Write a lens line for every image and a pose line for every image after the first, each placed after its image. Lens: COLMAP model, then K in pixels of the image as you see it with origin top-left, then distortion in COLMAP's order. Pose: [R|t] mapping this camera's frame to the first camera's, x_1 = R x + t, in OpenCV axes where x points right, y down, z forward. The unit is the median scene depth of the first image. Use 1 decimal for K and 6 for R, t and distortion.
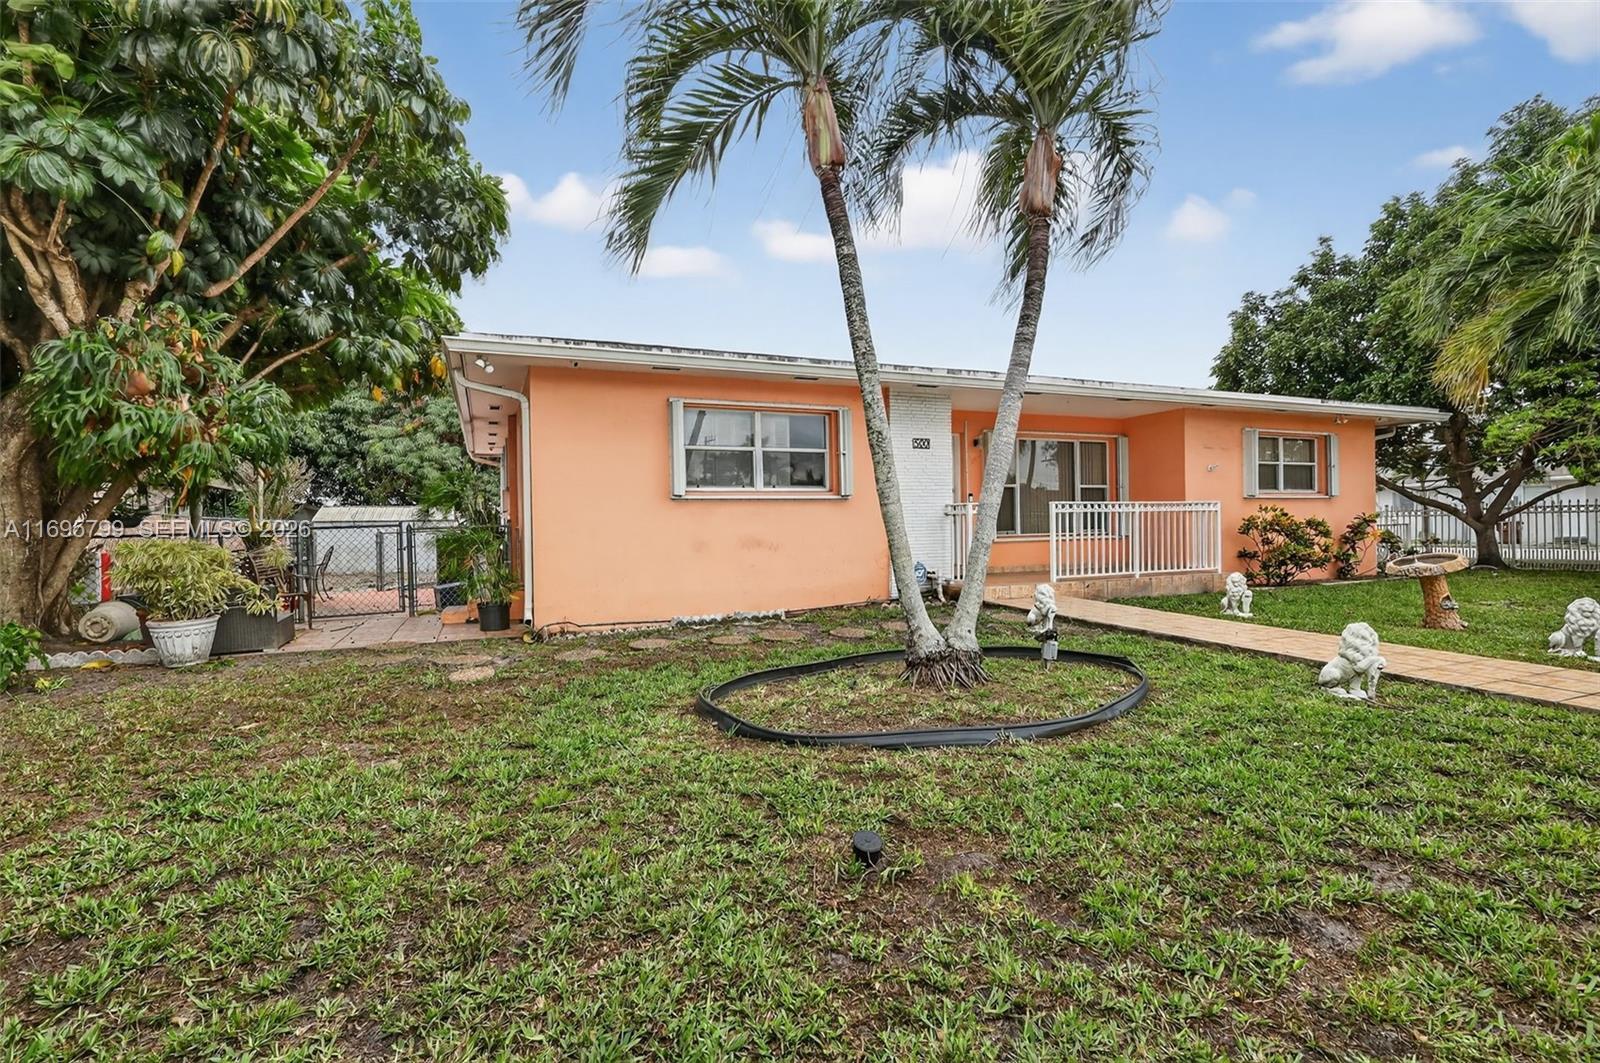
lens RADIAL K [[741.8, 0, 799.9], [0, 741.8, 532.0], [0, 0, 1]] dist [-0.001900, 0.001901]
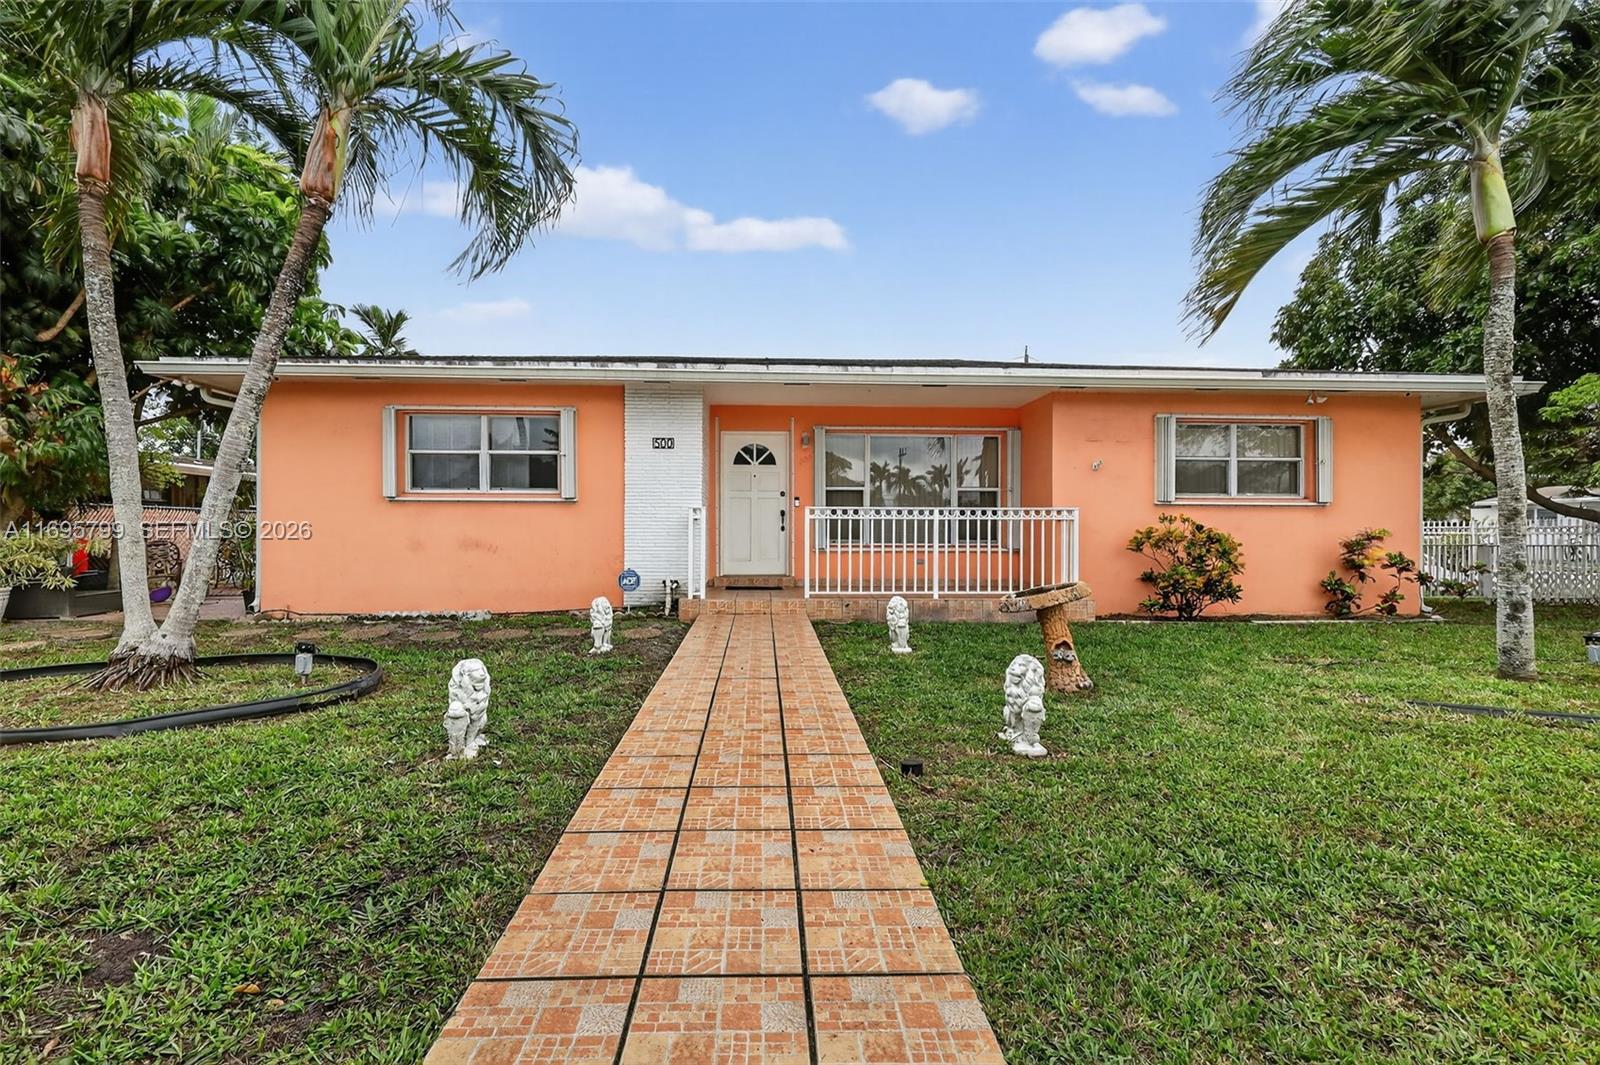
lens RADIAL K [[741.8, 0, 796.8], [0, 741.8, 526.0], [0, 0, 1]] dist [-0.001900, 0.001901]
pose [[0.936194, 0.018548, -0.350993, 0.615676], [-0.022963, 0.999701, -0.008422, -0.009970], [0.350732, 0.015944, 0.936340, 0.172090]]
